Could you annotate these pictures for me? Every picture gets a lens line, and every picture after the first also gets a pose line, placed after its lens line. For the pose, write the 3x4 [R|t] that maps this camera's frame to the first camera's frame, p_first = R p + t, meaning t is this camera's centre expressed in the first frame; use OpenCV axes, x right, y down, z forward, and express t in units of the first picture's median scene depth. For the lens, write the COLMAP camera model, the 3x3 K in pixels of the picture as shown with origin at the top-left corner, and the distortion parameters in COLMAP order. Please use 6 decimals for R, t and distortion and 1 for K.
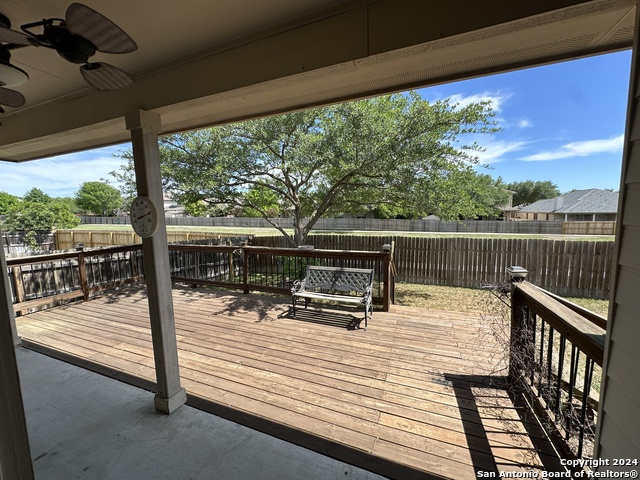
lens RADIAL K [[256.4, 0, 320.0], [0, 256.4, 240.0], [0, 0, 1]] dist [-0.001440, 0.000098]
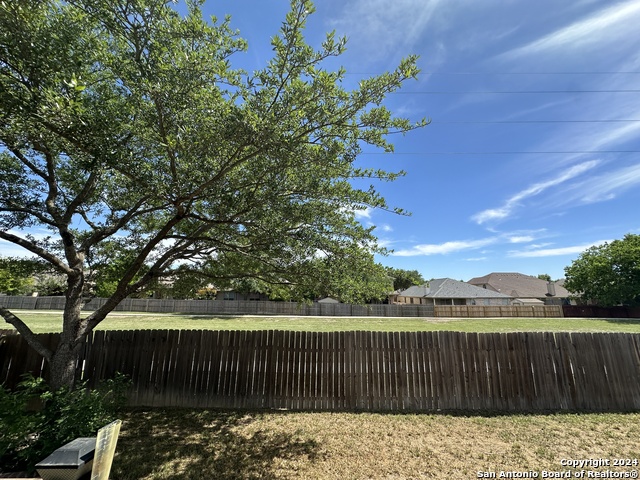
lens RADIAL K [[226.7, 0, 320.0], [0, 226.7, 240.0], [0, 0, 1]] dist [-0.005375, -0.000048]
pose [[0.934310, 0.102211, 0.341494, 0.803723], [0.019482, 0.941936, -0.335228, -0.144973], [-0.355930, 0.319860, 0.878068, 1.609226]]
